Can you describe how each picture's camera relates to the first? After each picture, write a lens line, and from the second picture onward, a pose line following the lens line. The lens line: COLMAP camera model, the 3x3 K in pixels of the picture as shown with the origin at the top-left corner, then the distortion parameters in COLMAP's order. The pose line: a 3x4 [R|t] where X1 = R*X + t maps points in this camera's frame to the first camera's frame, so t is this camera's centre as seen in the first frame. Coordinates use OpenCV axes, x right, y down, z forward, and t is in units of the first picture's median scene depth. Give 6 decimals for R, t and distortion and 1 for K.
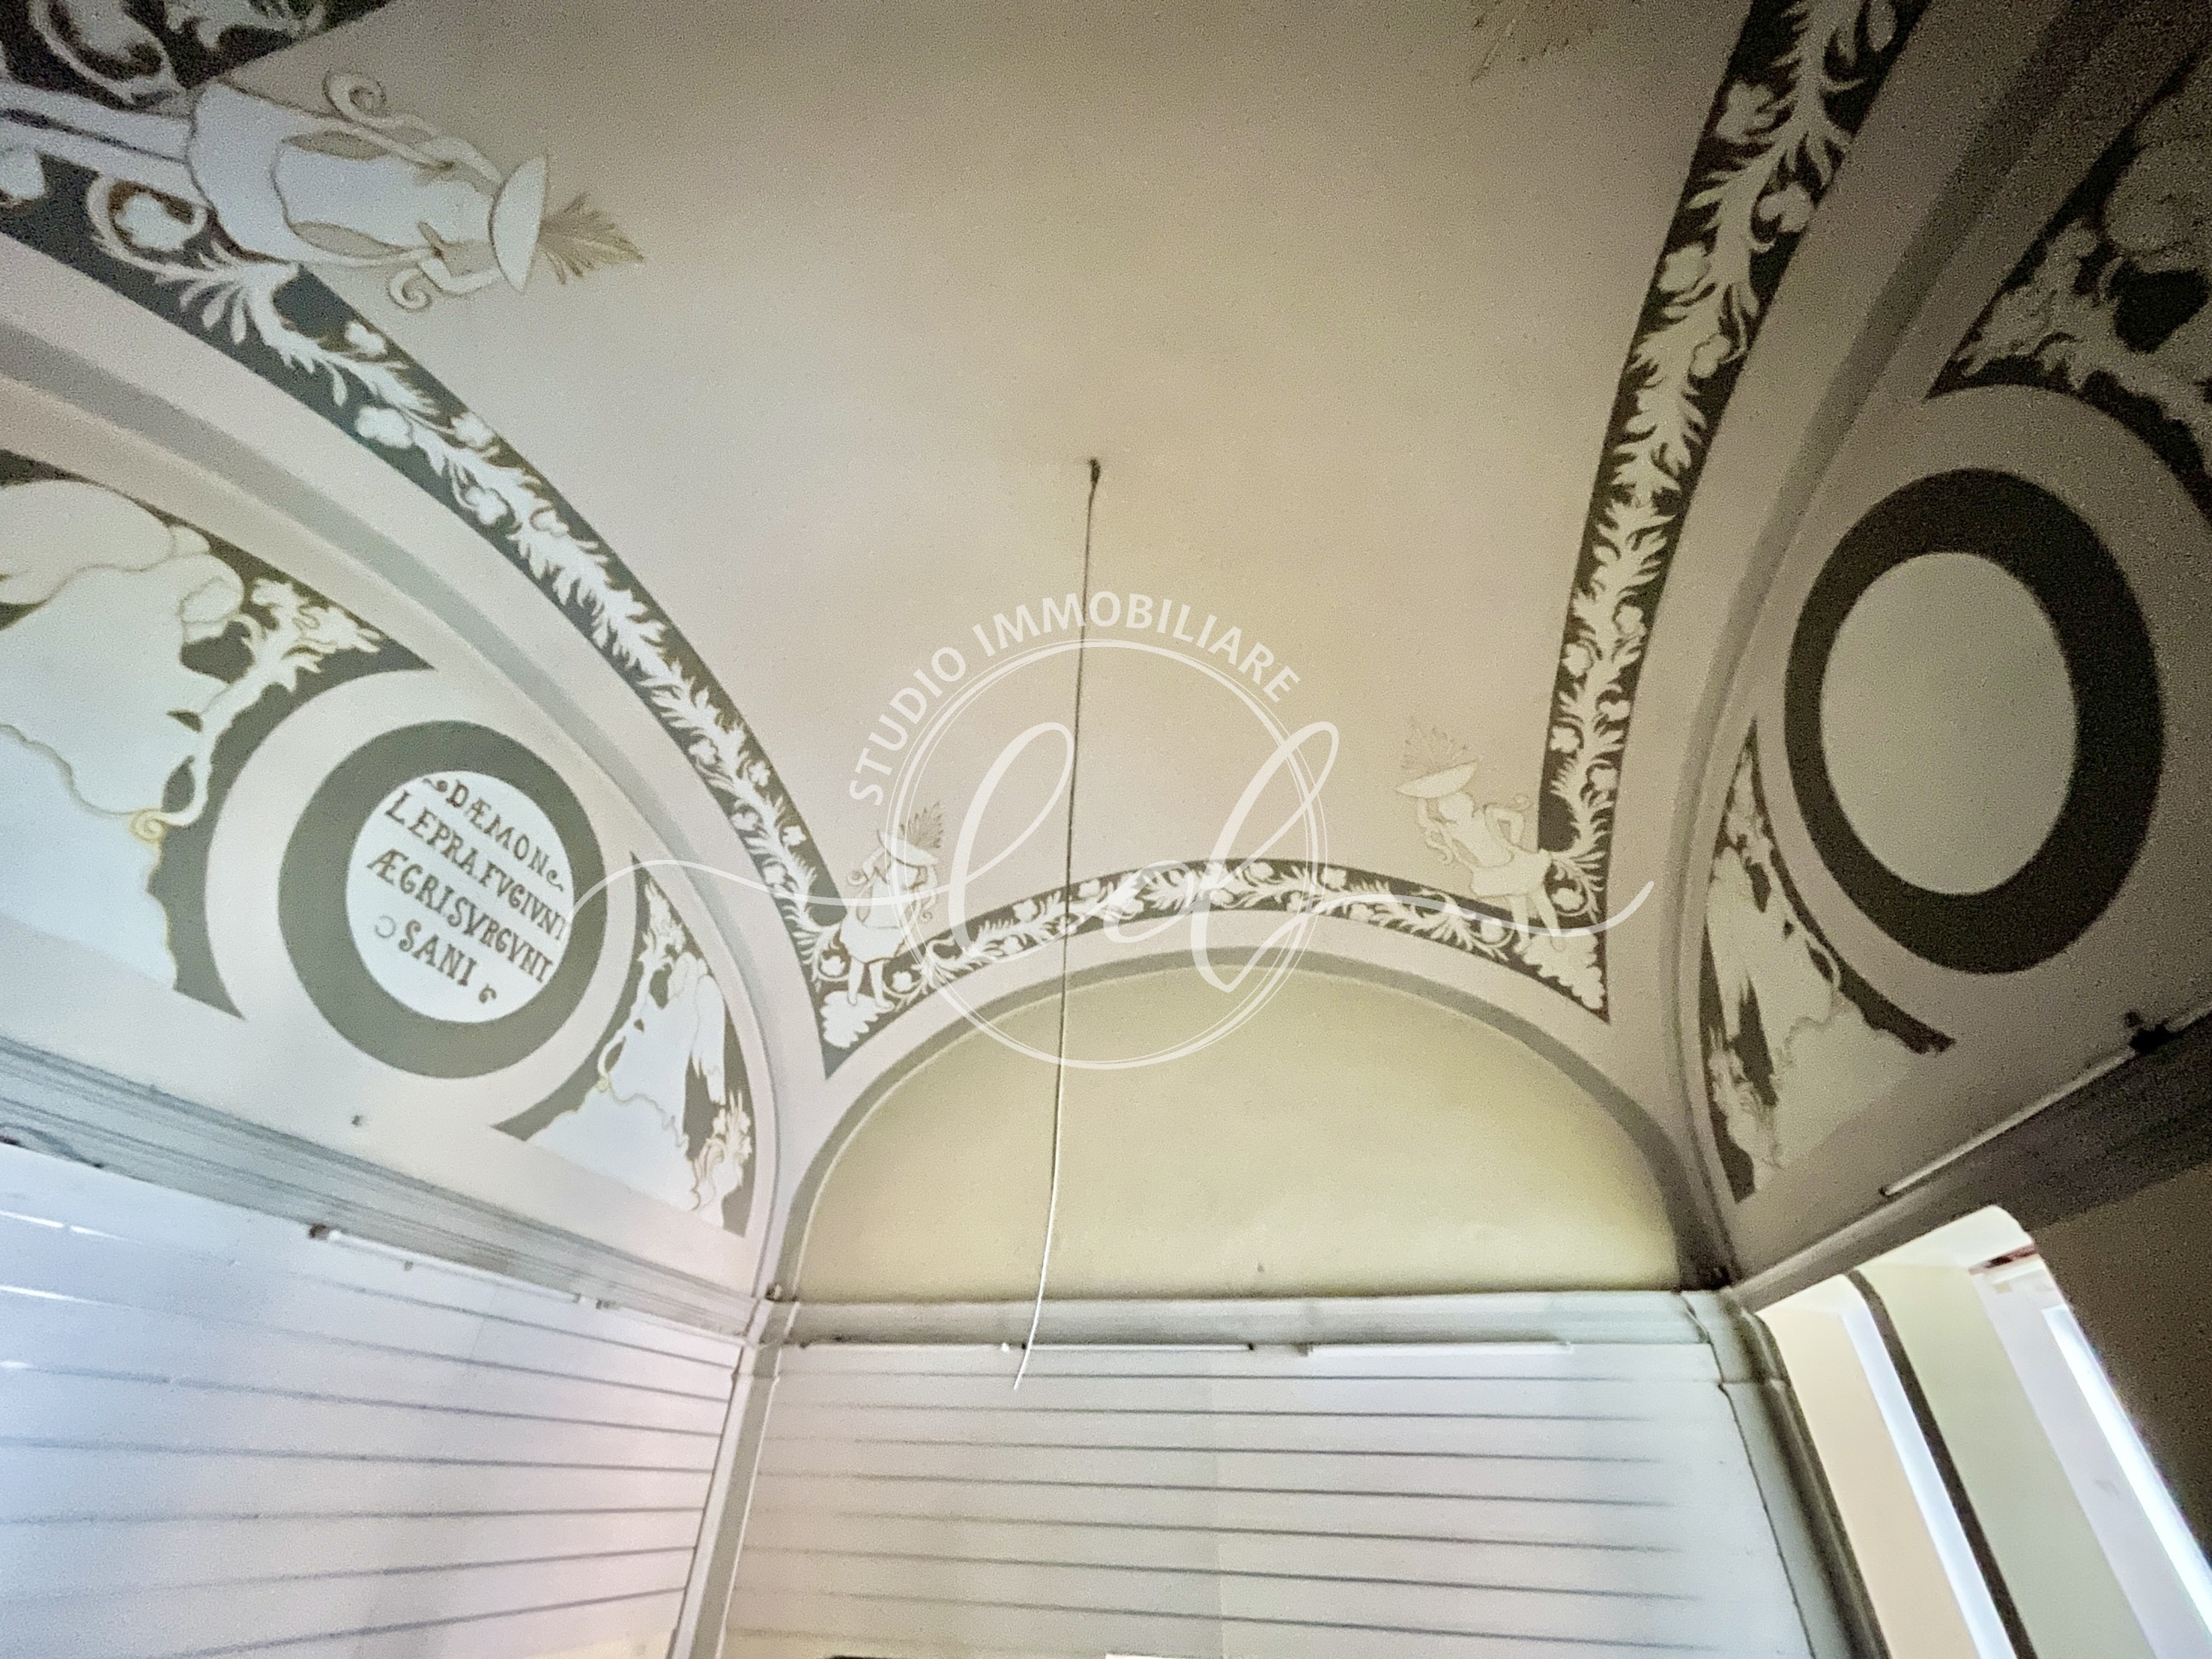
lens RADIAL K [[893.9, 0, 1096.4], [0, 893.9, 827.9], [0, 0, 1]] dist [0.000639, 0.000453]
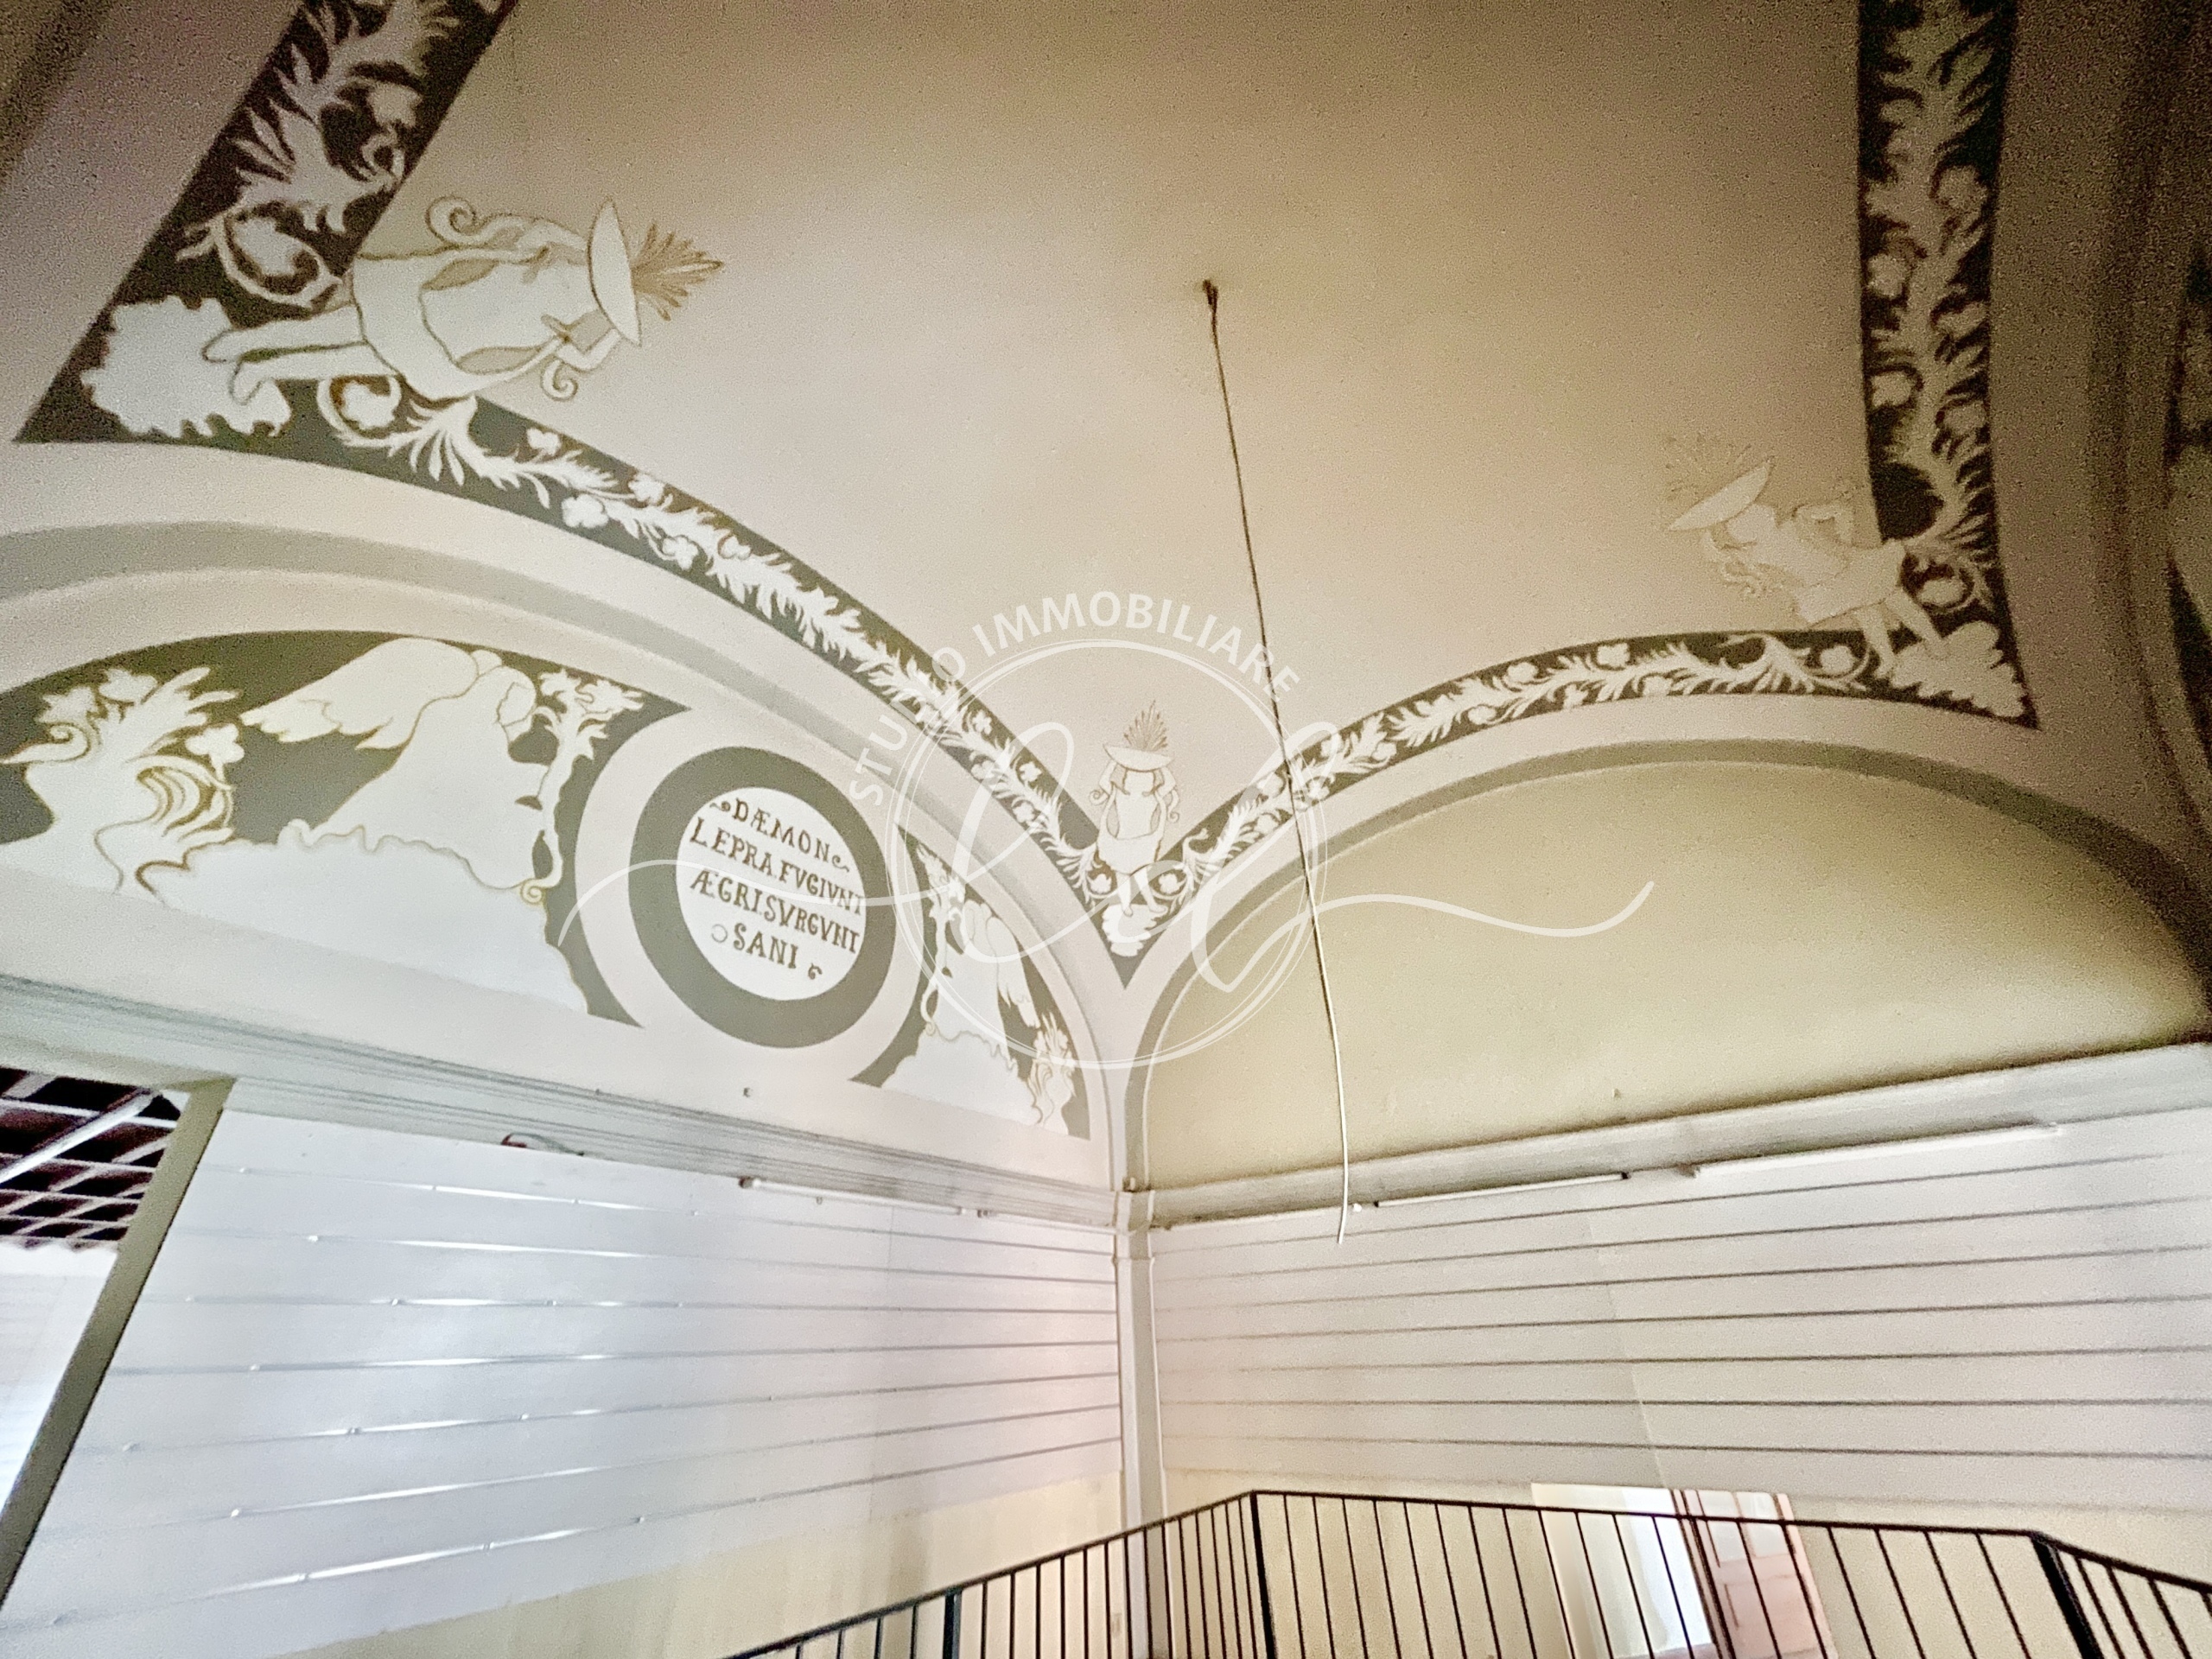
lens RADIAL K [[893.9, 0, 1096.4], [0, 893.9, 827.9], [0, 0, 1]] dist [0.000639, 0.000453]
pose [[0.923344, -0.240921, -0.298986, 0.035956], [0.273094, 0.959416, 0.070294, 0.026067], [0.269917, -0.146557, 0.951665, 0.033492]]
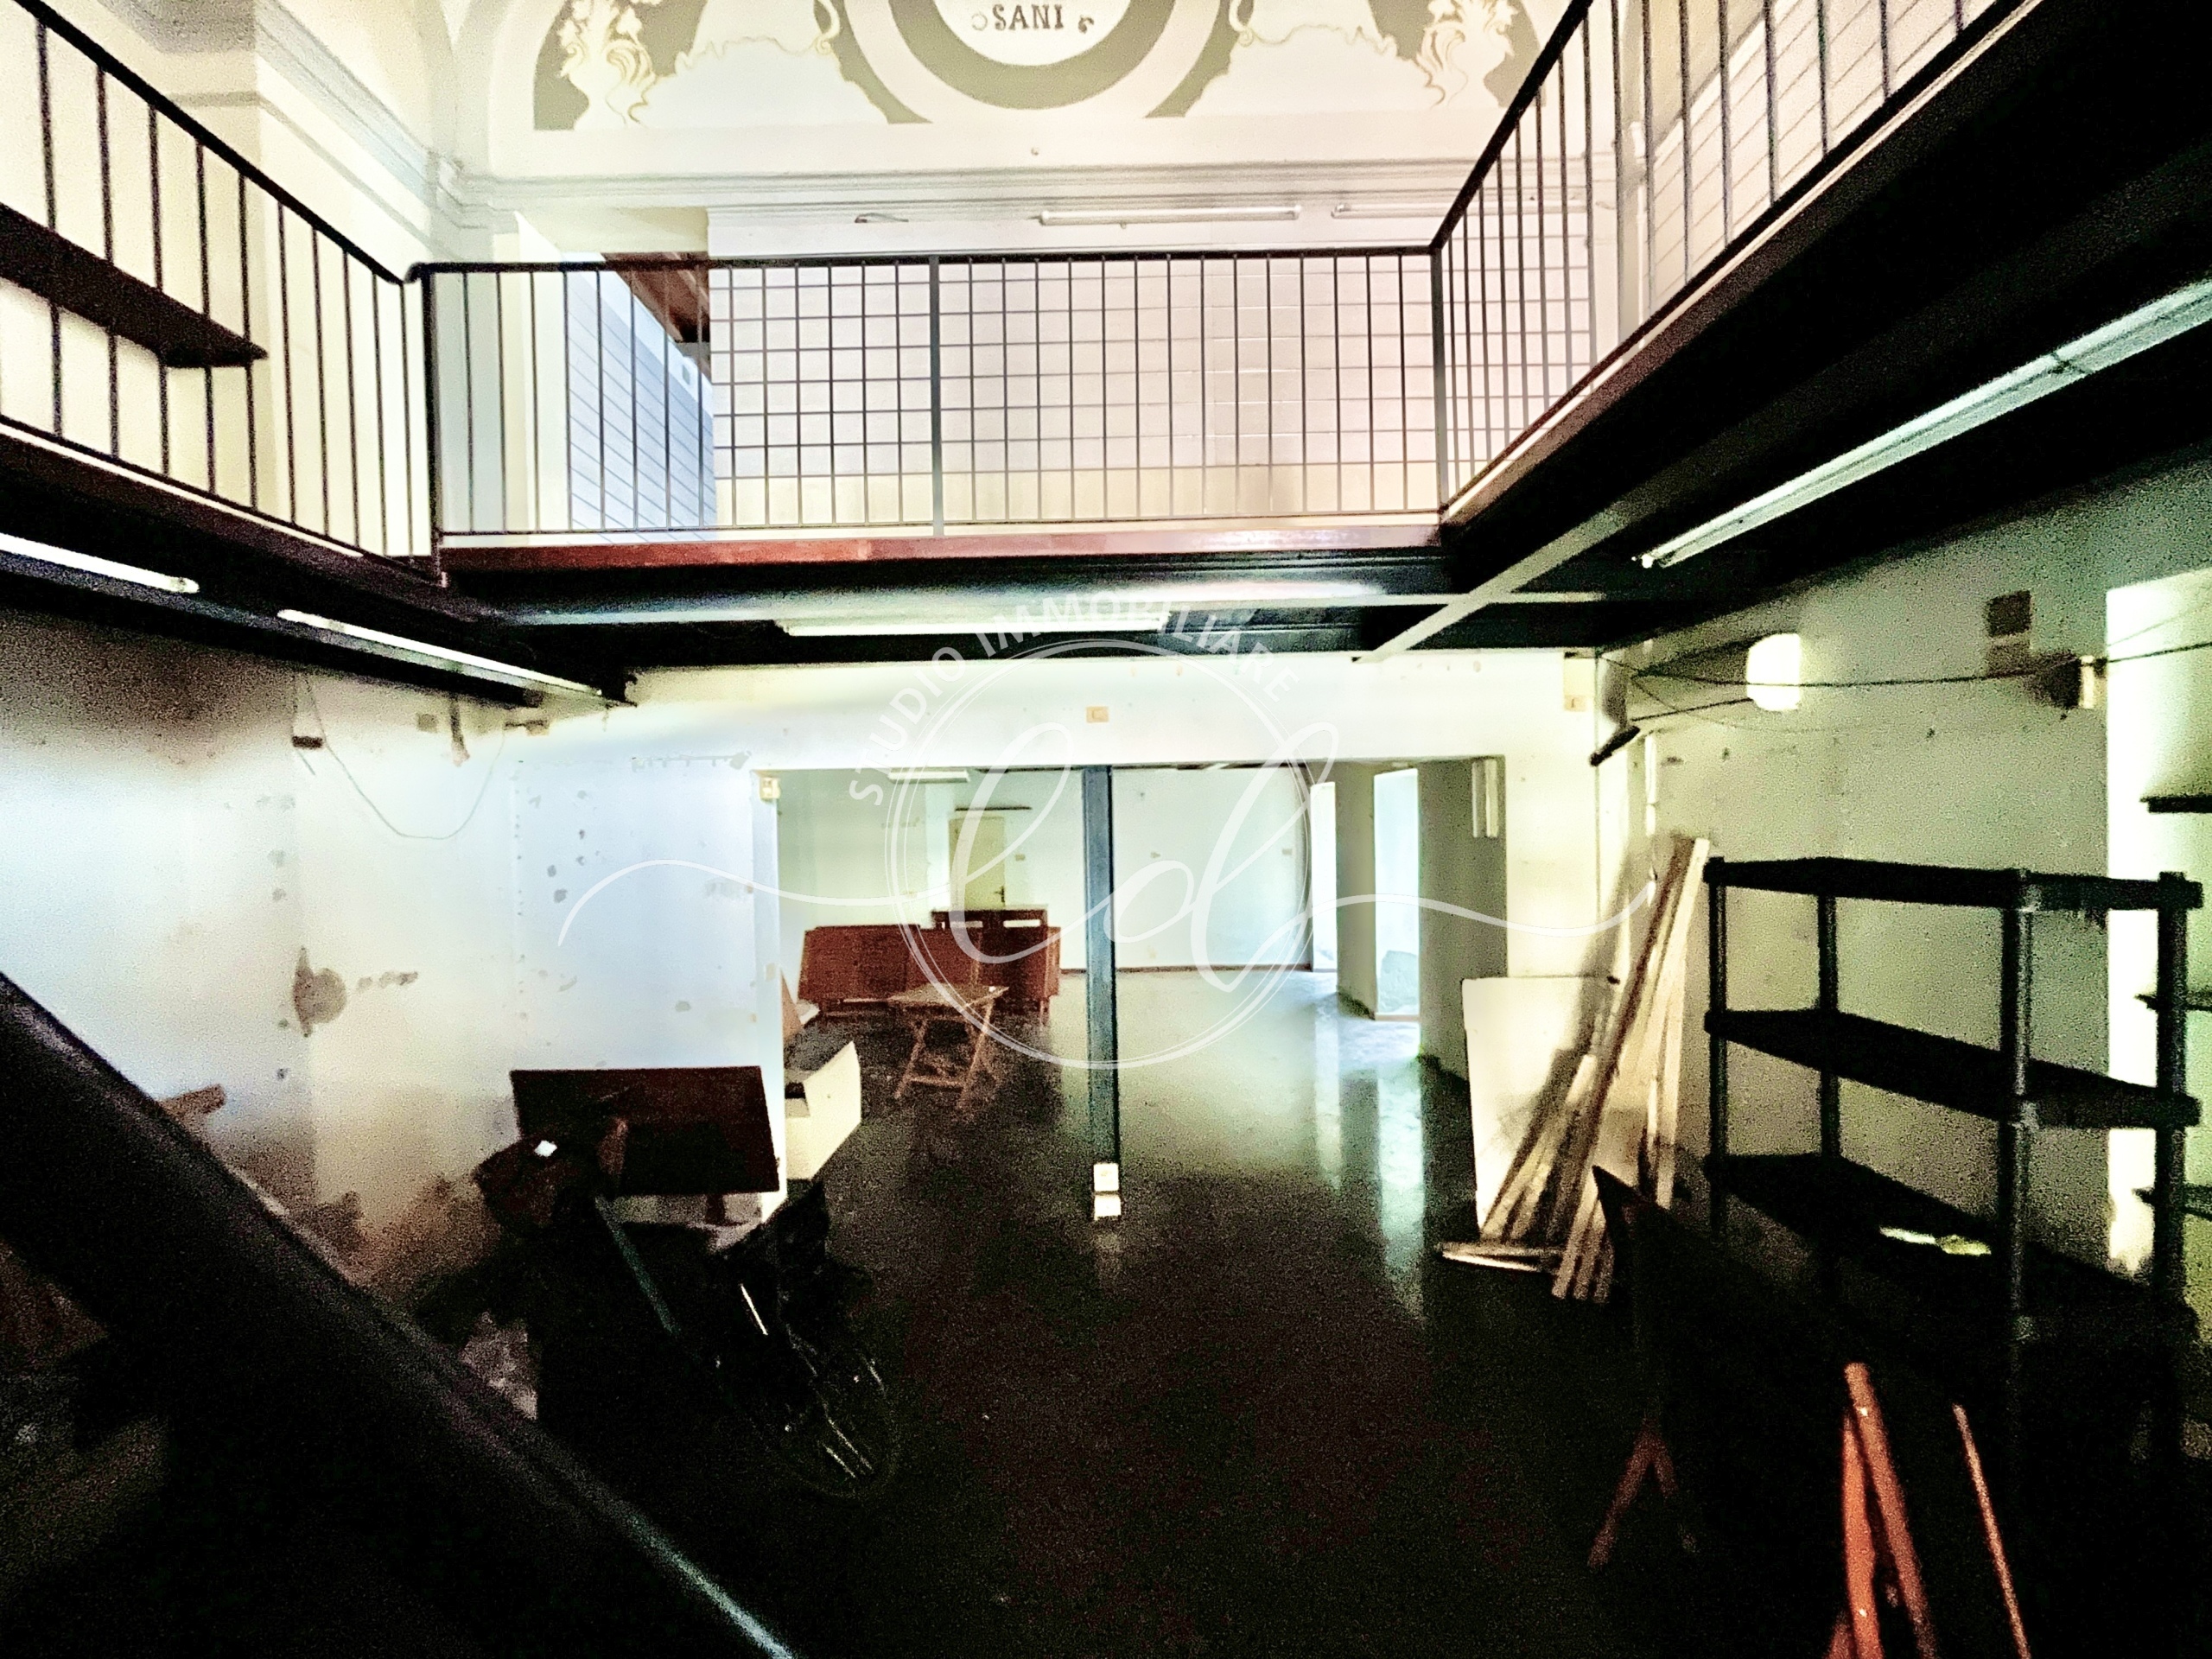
lens RADIAL K [[896.5, 0, 1099.6], [0, 896.5, 833.4], [0, 0, 1]] dist [-0.000002, -0.000458]
pose [[0.212806, -0.022232, -0.976841, 0.421181], [0.602842, 0.789767, 0.113356, 0.843396], [0.768957, -0.613004, 0.181470, 0.136300]]
